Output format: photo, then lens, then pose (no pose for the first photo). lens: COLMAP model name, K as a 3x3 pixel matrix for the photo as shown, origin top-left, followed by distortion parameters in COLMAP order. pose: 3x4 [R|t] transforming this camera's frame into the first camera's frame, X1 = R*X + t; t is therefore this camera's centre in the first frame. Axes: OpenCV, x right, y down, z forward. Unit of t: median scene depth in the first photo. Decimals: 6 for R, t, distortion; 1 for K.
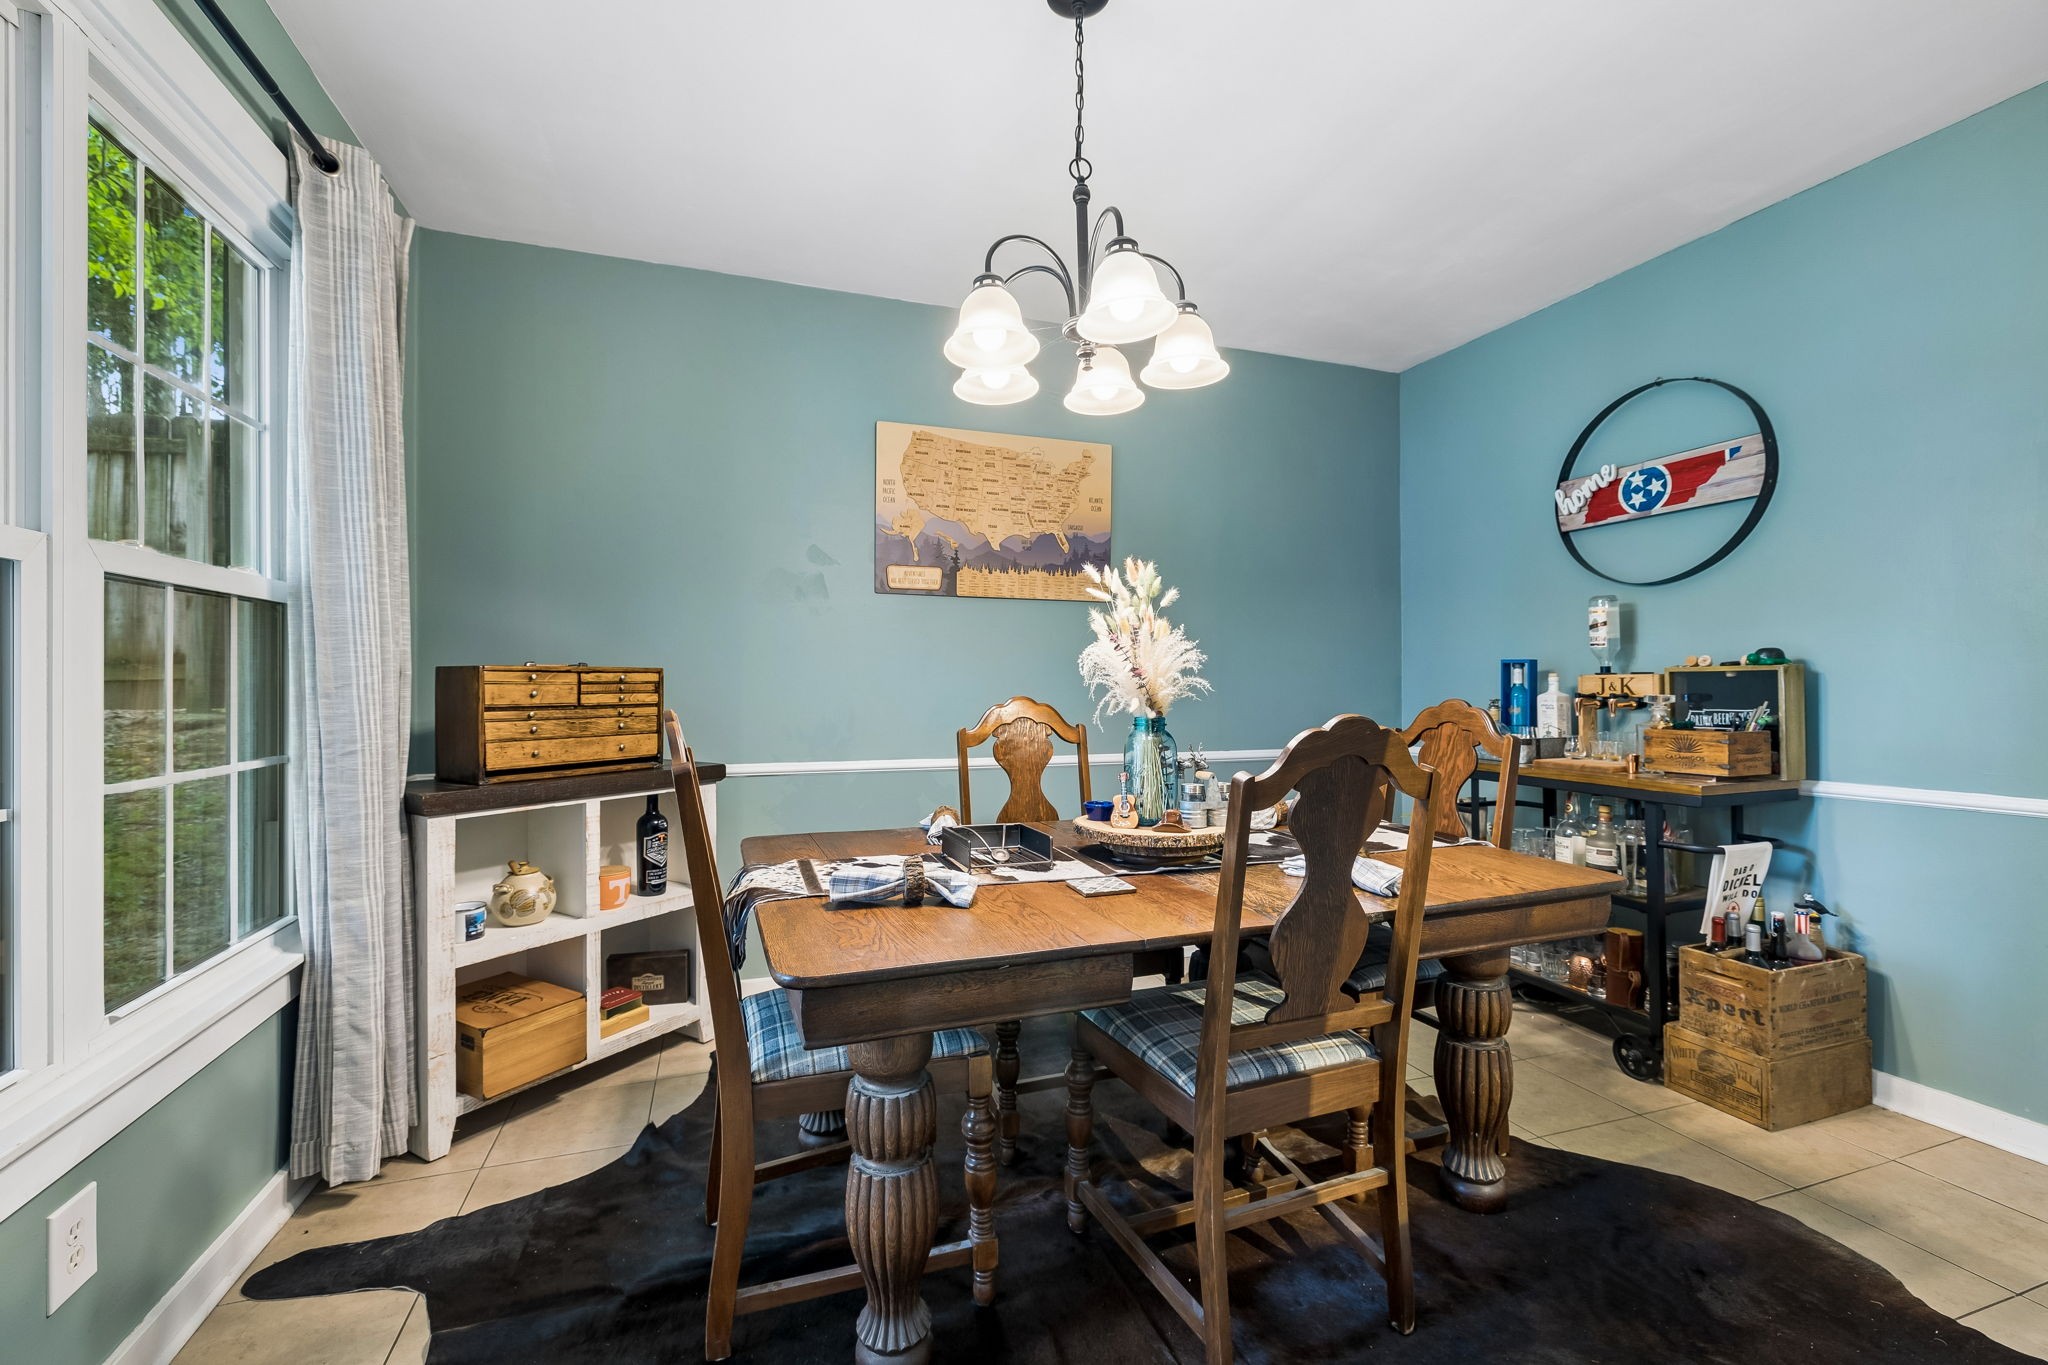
lens RADIAL K [[903.7, 0, 1024.0], [0, 903.7, 682.5], [0, 0, 1]] dist [0.002594, 0.000360]
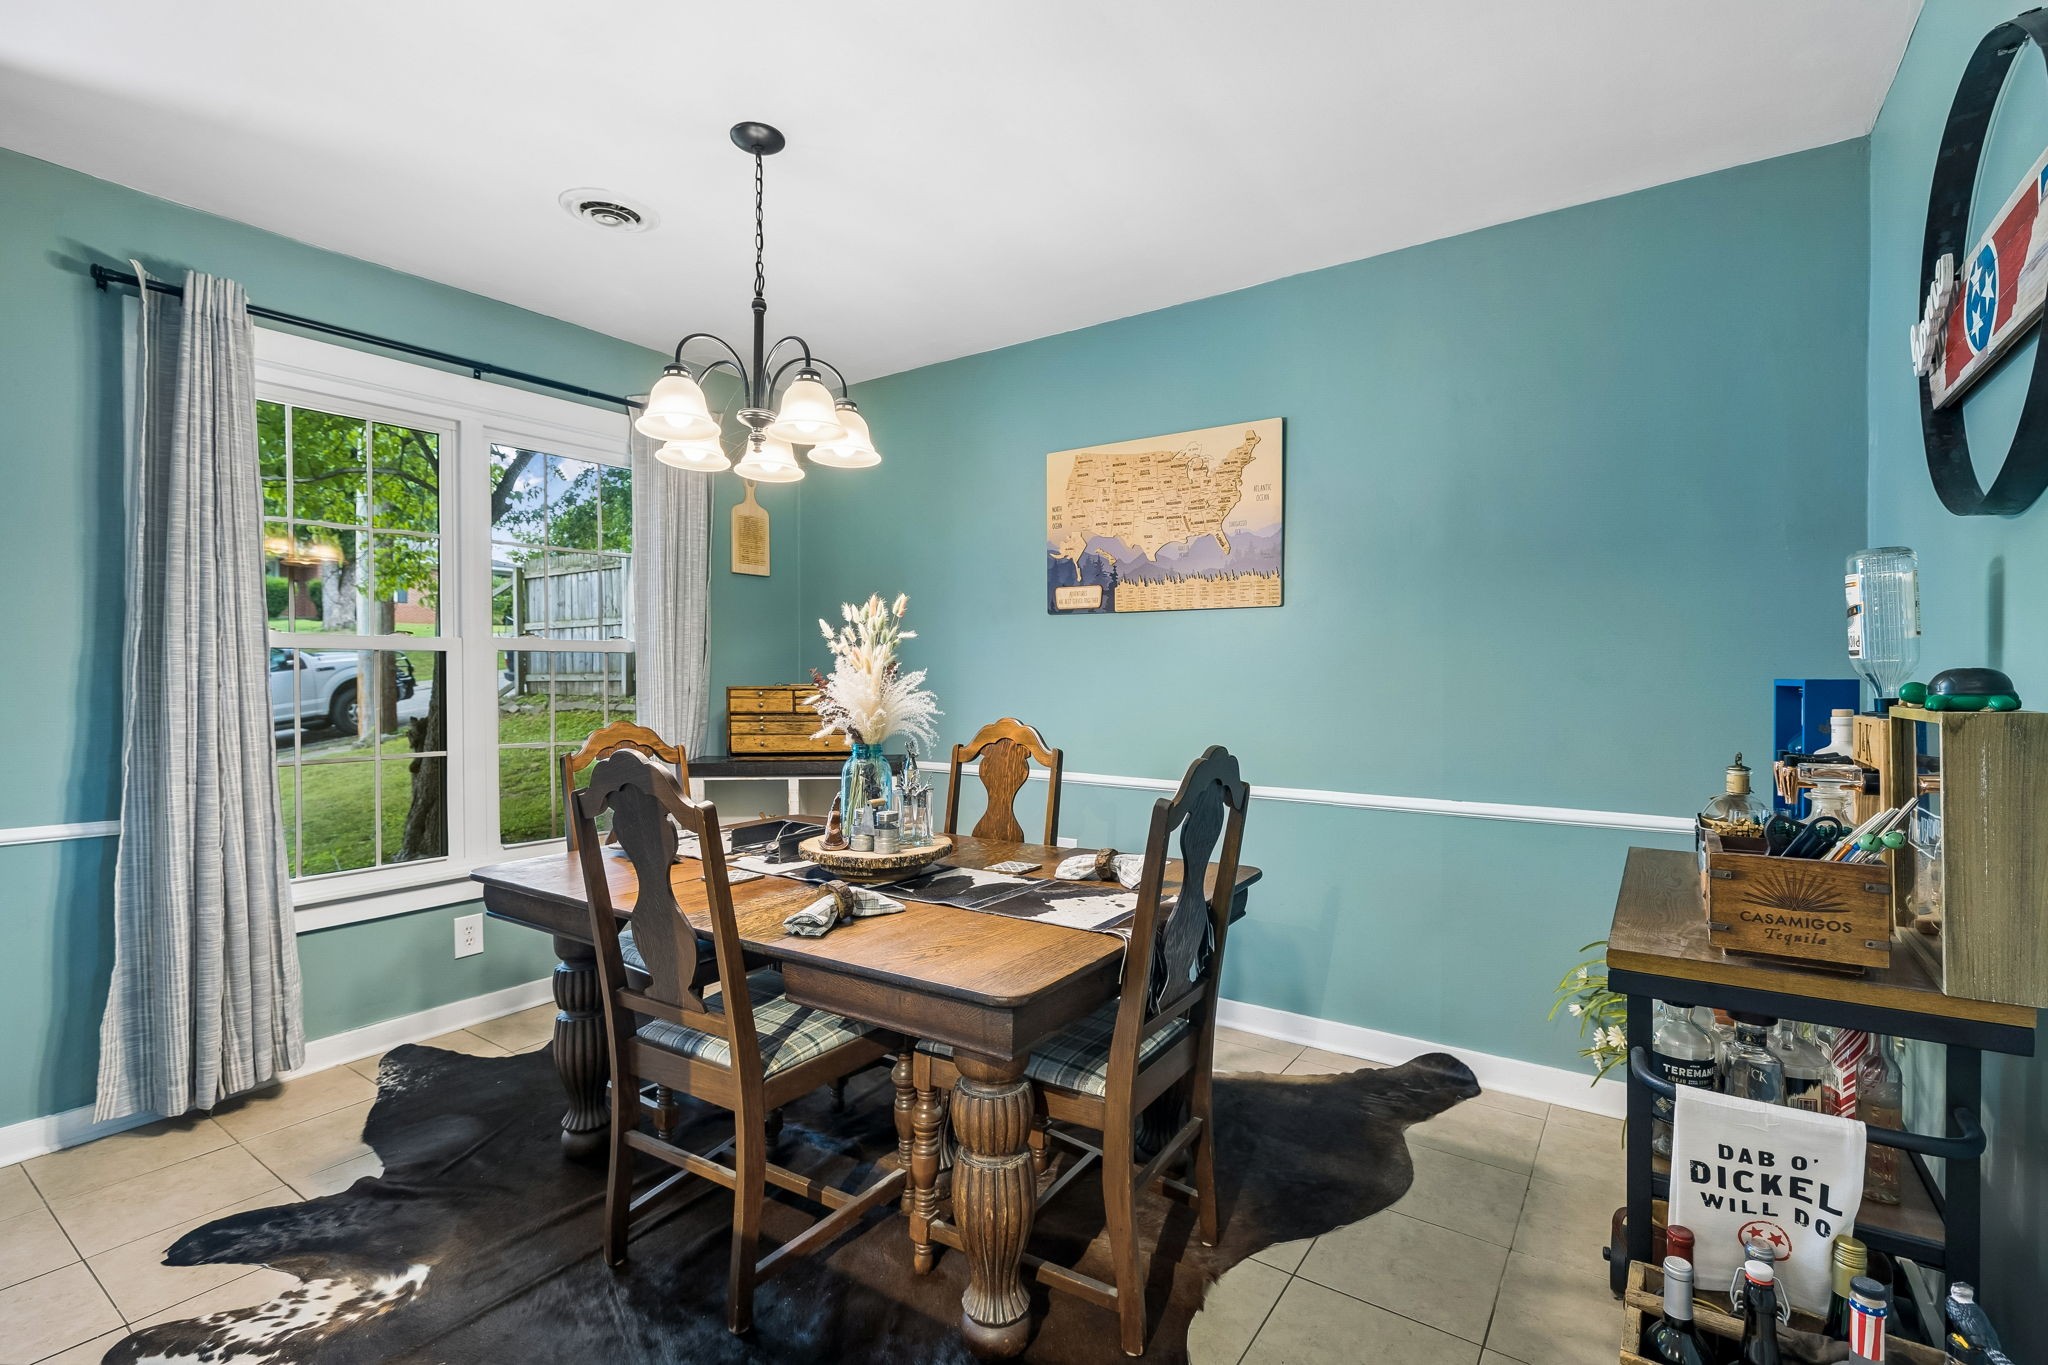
lens RADIAL K [[945.2, 0, 971.9], [0, 945.2, 692.3], [0, 0, 1]] dist [-0.000289, 0.000308]
pose [[0.551869, 0.014711, -0.833801, 0.718973], [-0.000239, 0.999847, 0.017483, -0.026460], [0.833931, -0.009449, 0.551788, 0.302143]]
